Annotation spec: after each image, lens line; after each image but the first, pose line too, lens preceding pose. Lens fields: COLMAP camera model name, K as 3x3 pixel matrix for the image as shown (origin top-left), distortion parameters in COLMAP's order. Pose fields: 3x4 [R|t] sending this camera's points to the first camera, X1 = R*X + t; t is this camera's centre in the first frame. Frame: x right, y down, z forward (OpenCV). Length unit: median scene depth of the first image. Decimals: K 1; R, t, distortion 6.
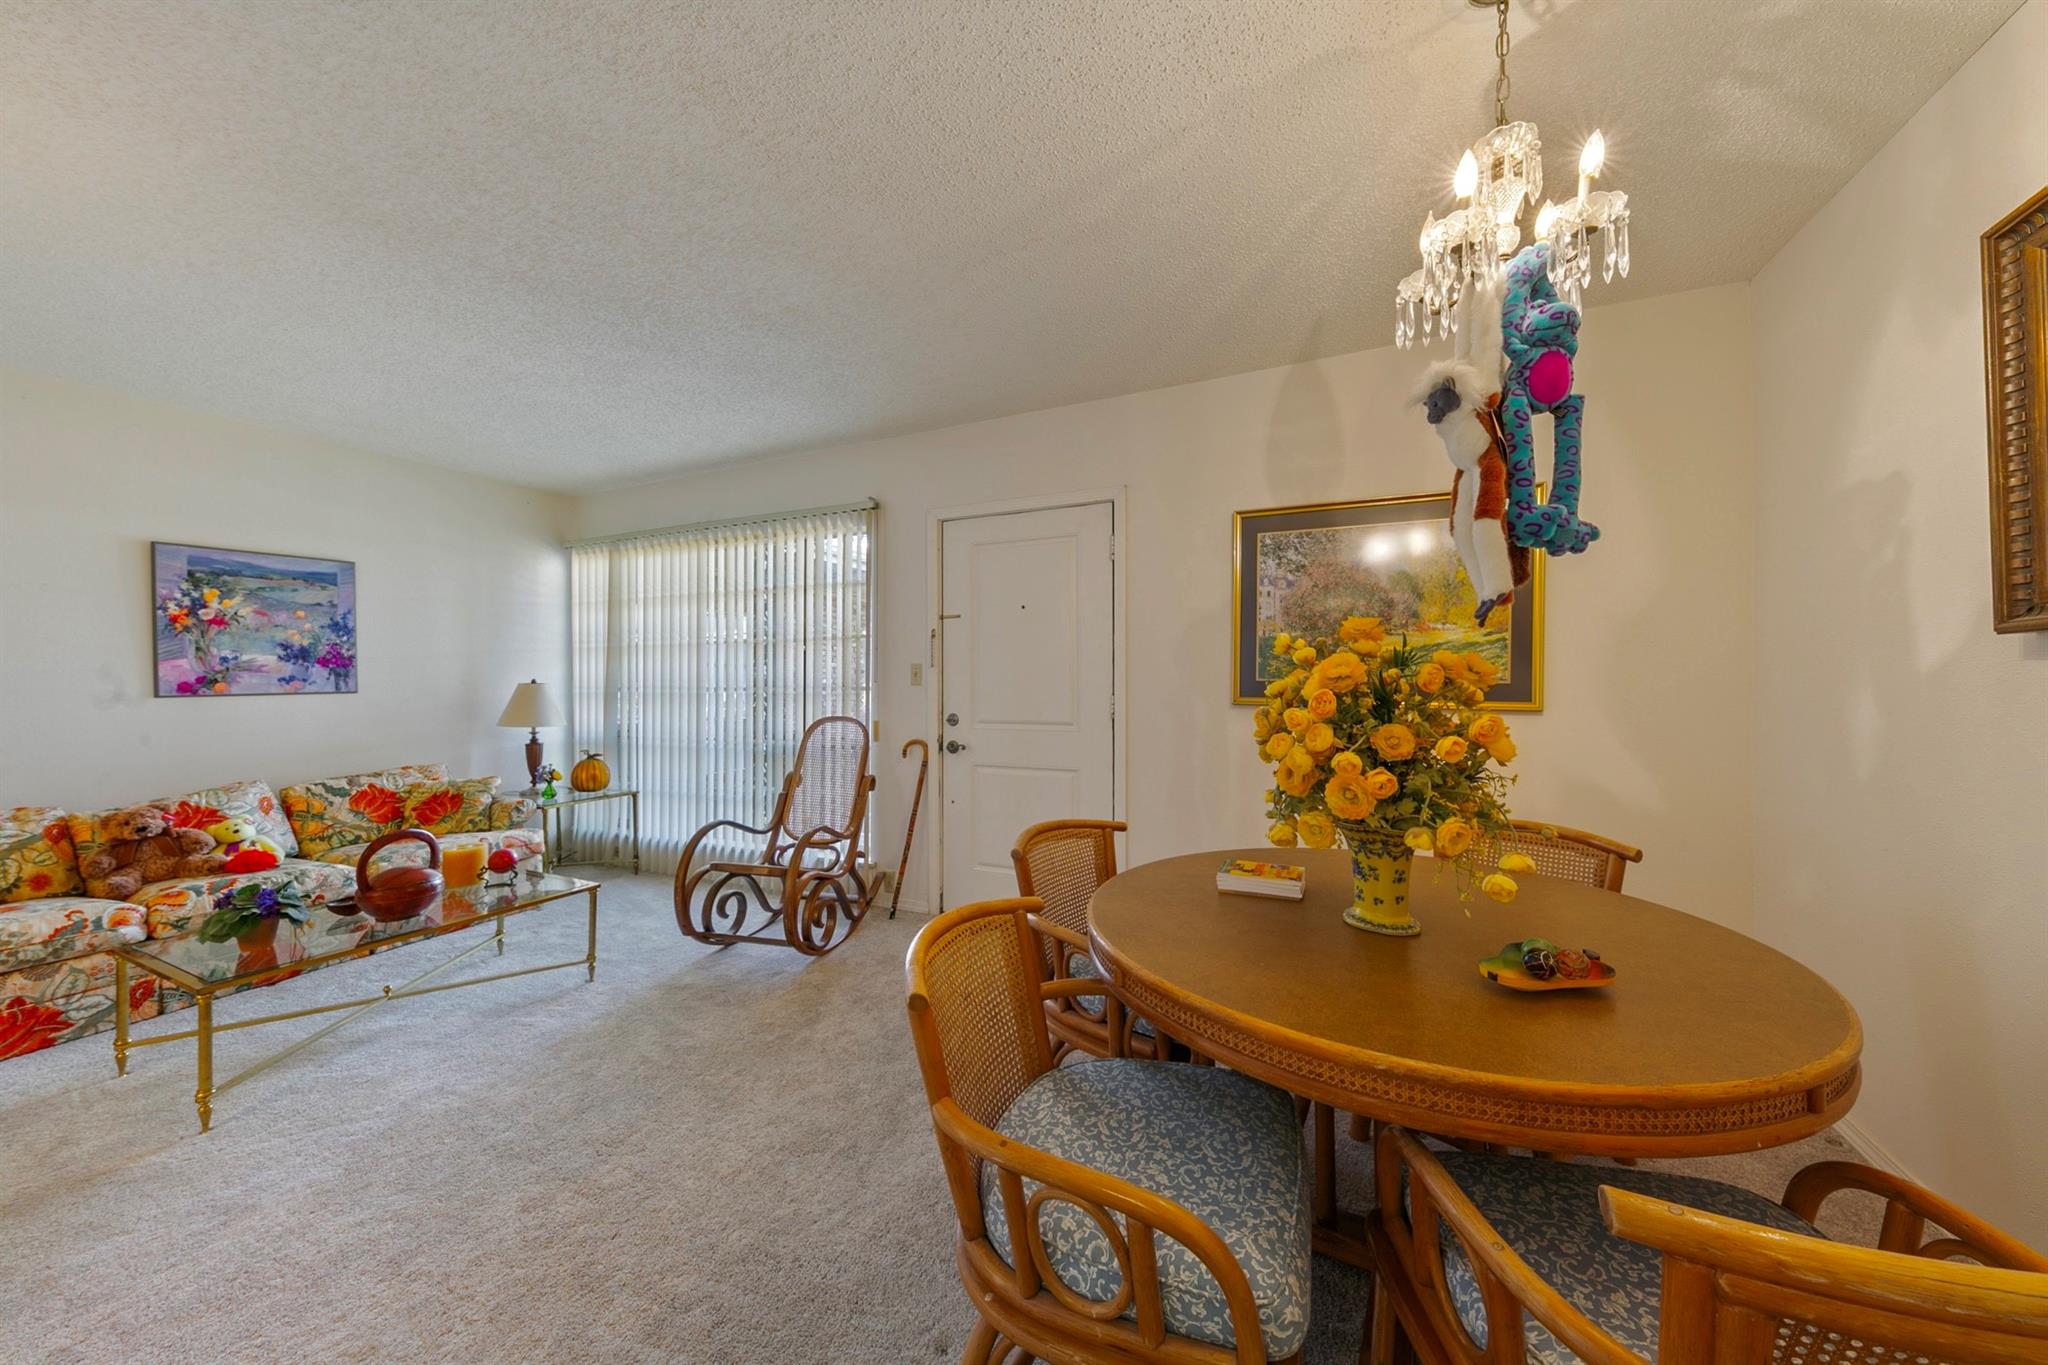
lens RADIAL K [[642.0, 0, 1033.7], [0, 642.0, 683.5], [0, 0, 1]] dist [-0.002095, -0.001007]
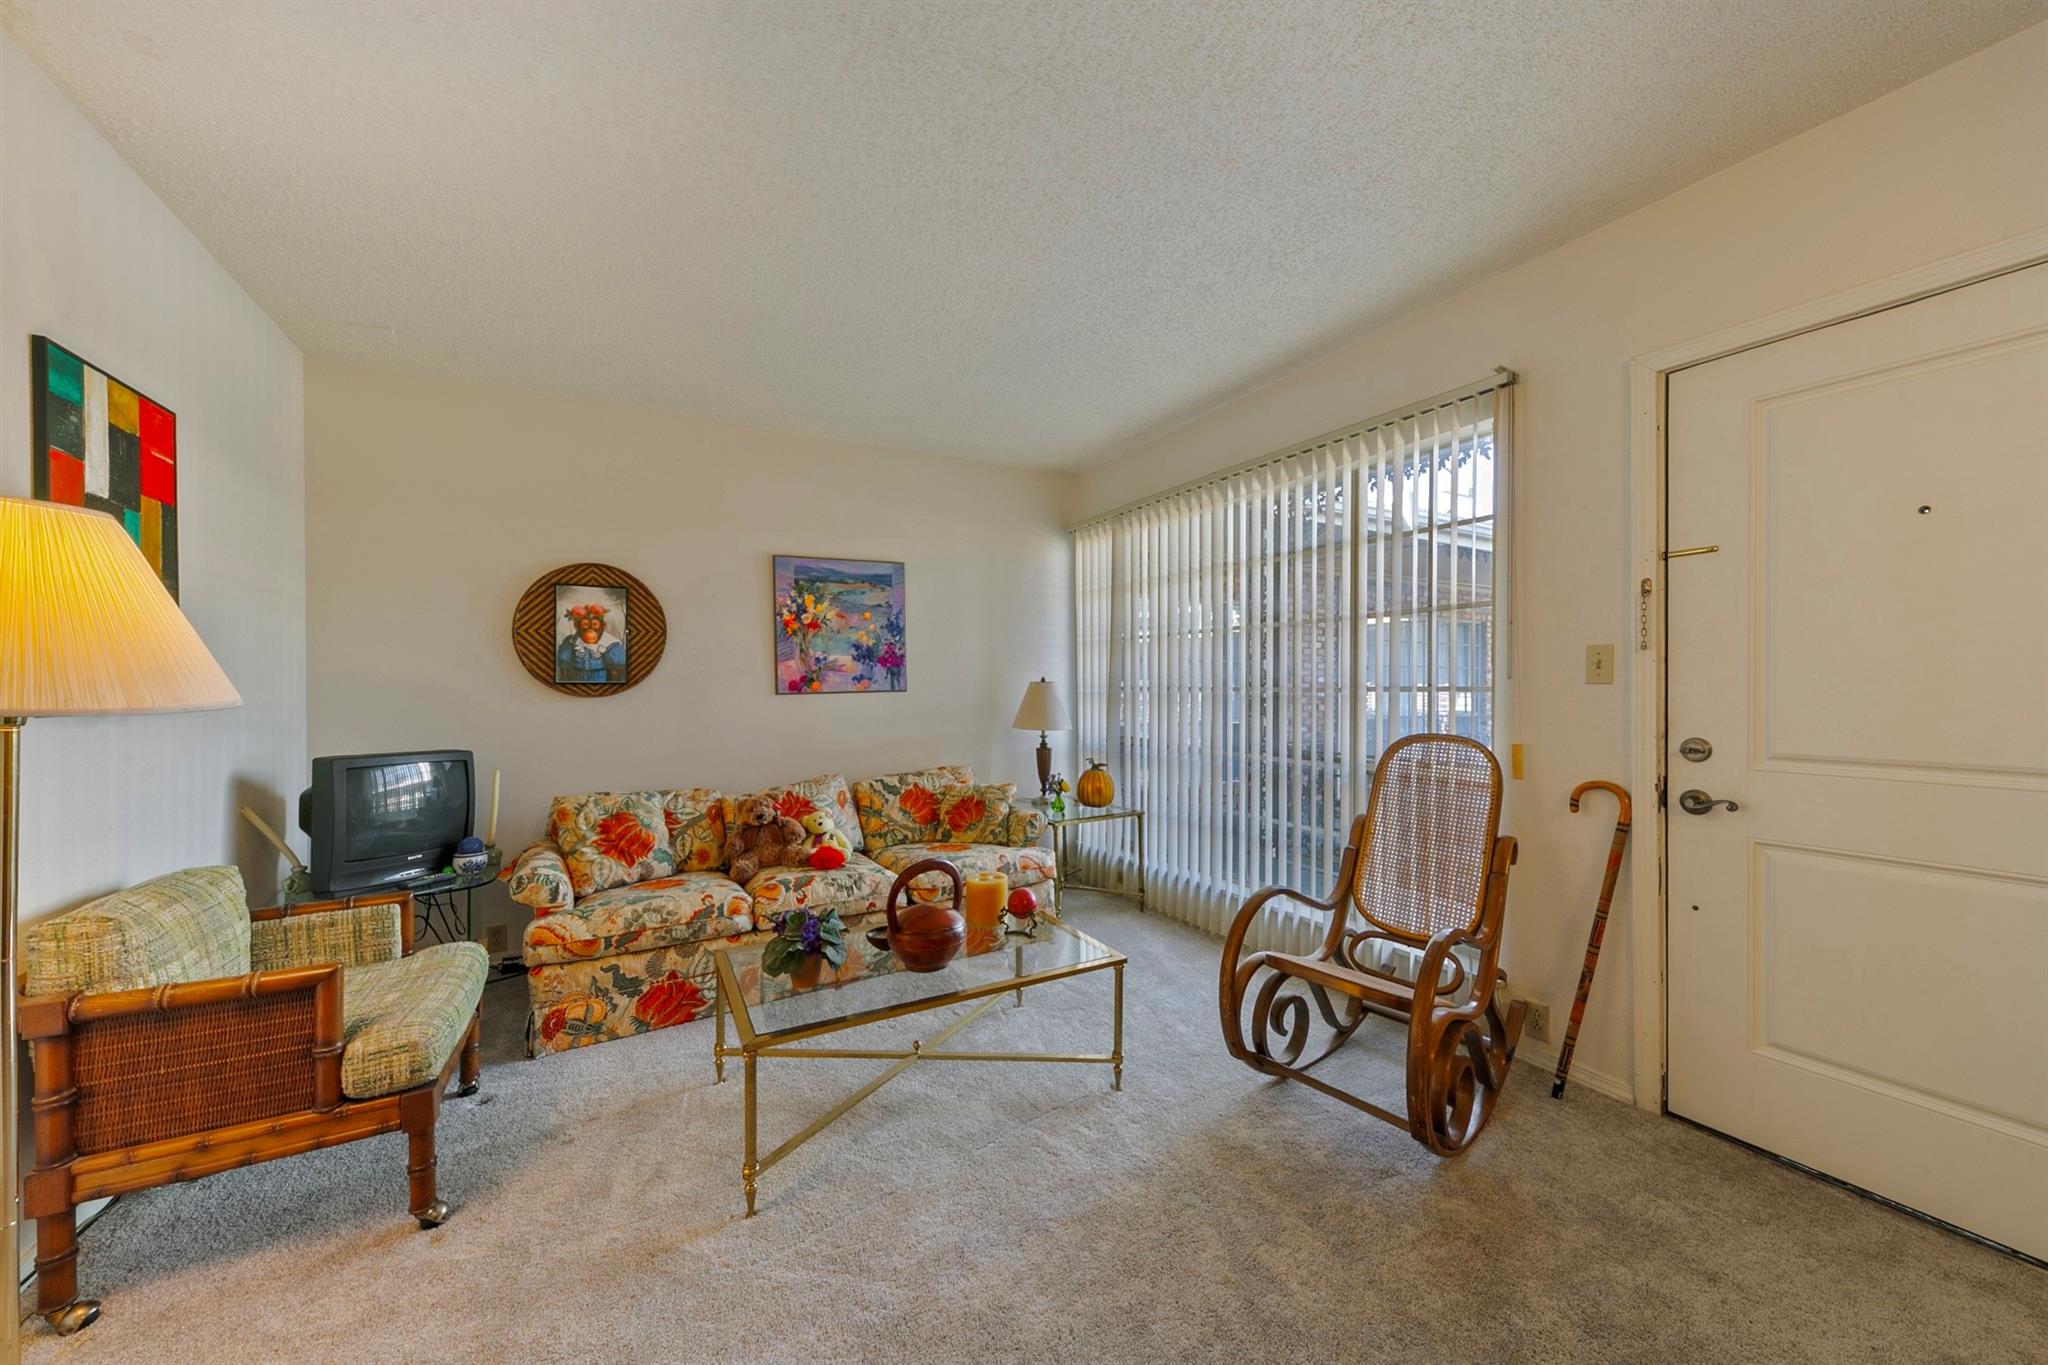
lens RADIAL K [[701.7, 0, 1046.2], [0, 701.7, 689.8], [0, 0, 1]] dist [0.009973, -0.002317]
pose [[0.801379, 0.004466, -0.598141, -0.231166], [0.001157, 0.999959, 0.009017, 0.002366], [0.598156, -0.007918, 0.801340, 0.260370]]
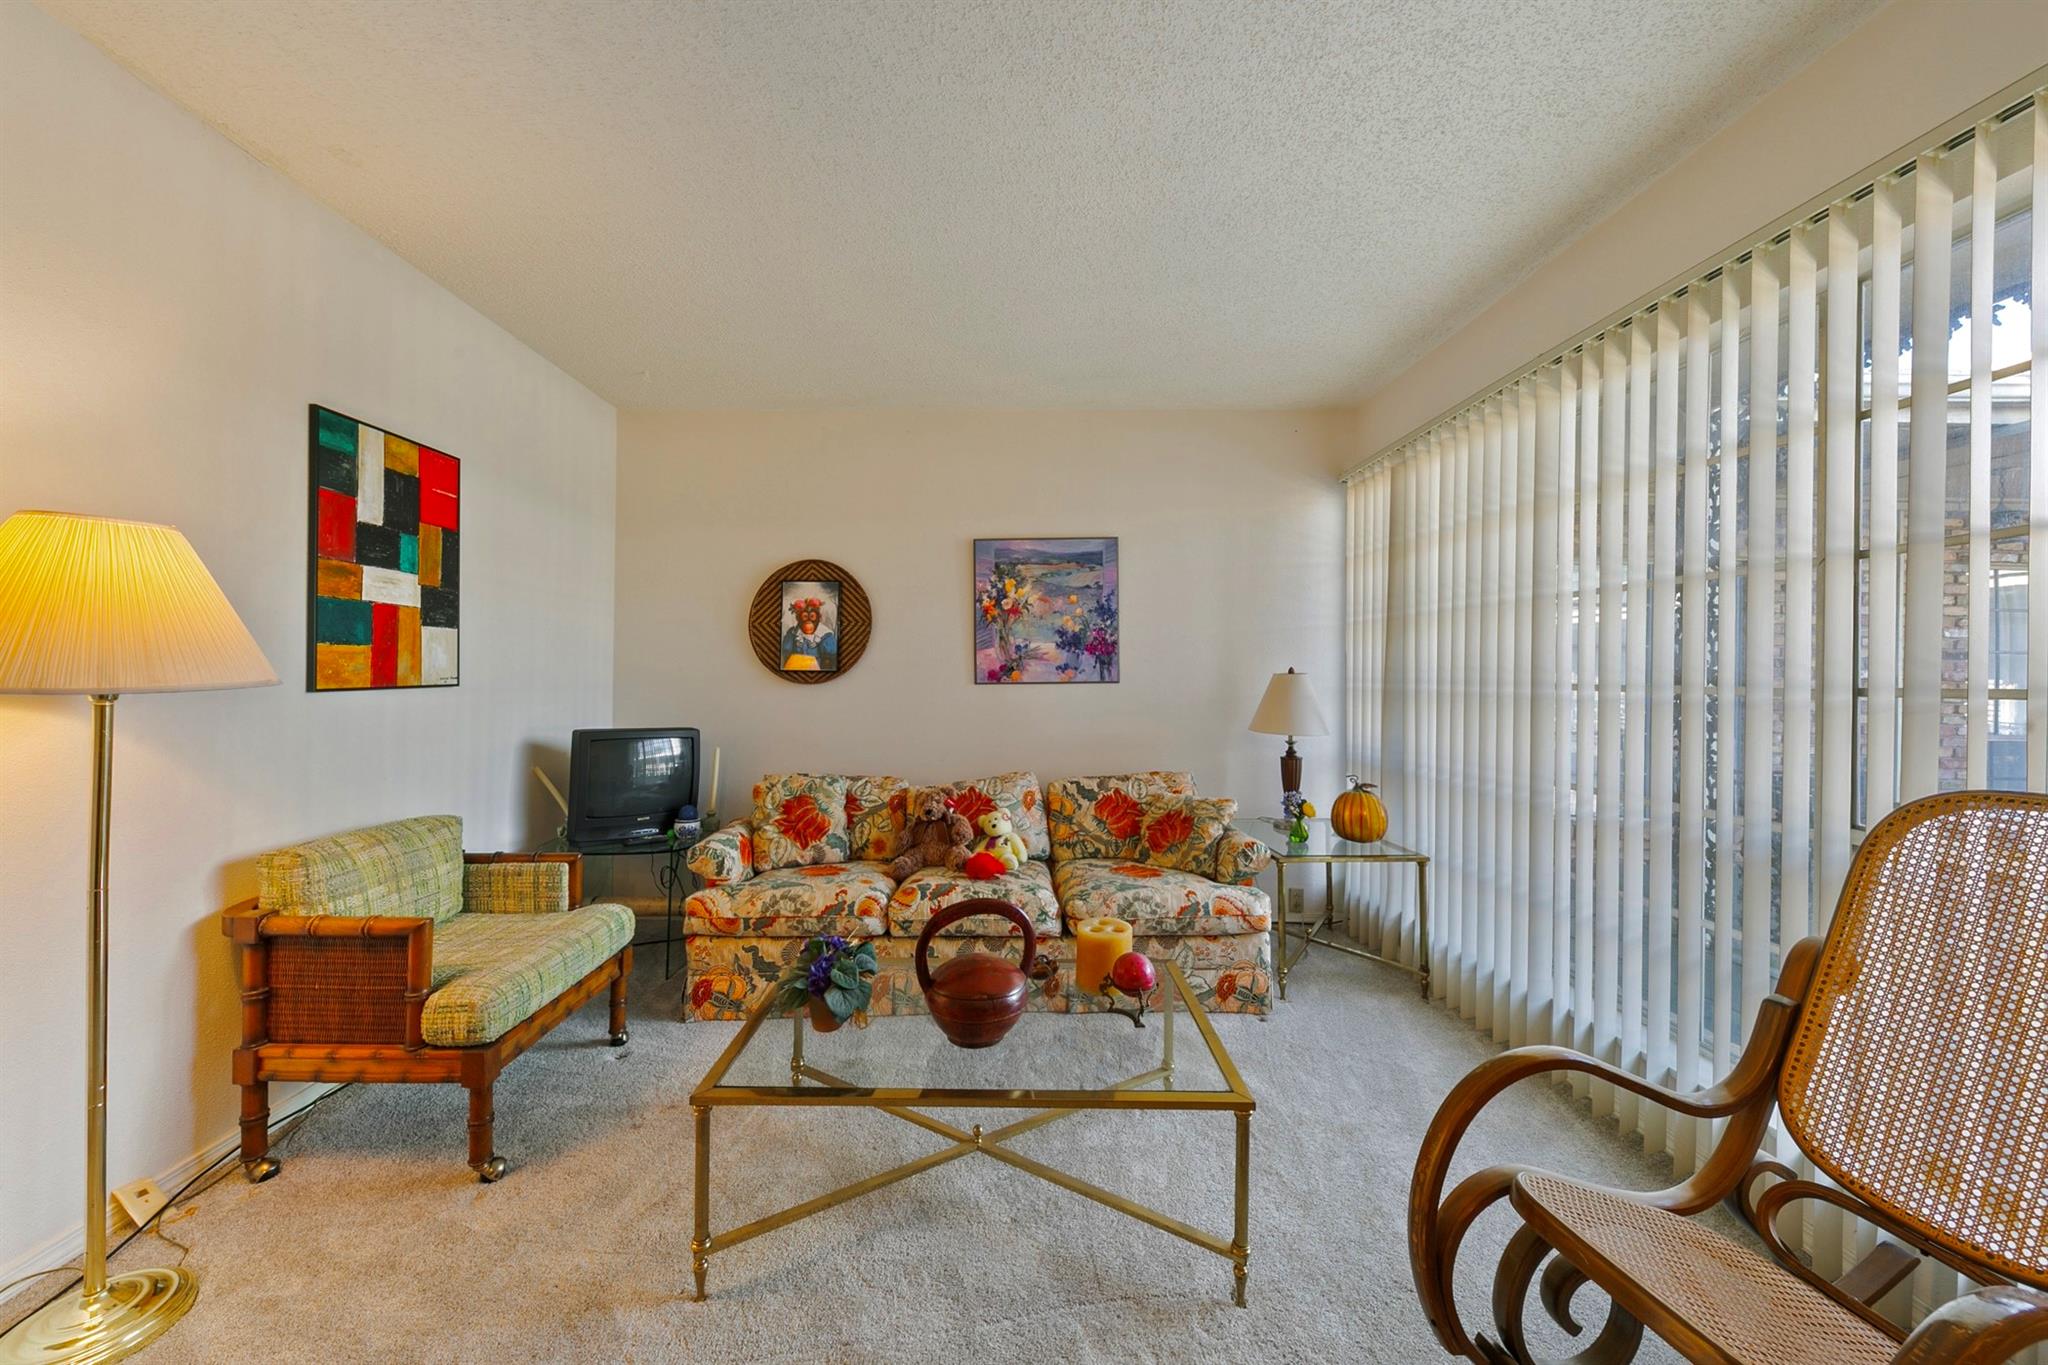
lens RADIAL K [[701.7, 0, 1029.1], [0, 701.7, 668.0], [0, 0, 1]] dist [0.009973, -0.002317]
pose [[0.401774, -0.001651, -0.915738, -0.227557], [-0.008761, 0.999946, -0.005646, 0.000509], [0.915697, 0.010291, 0.401737, 0.534949]]
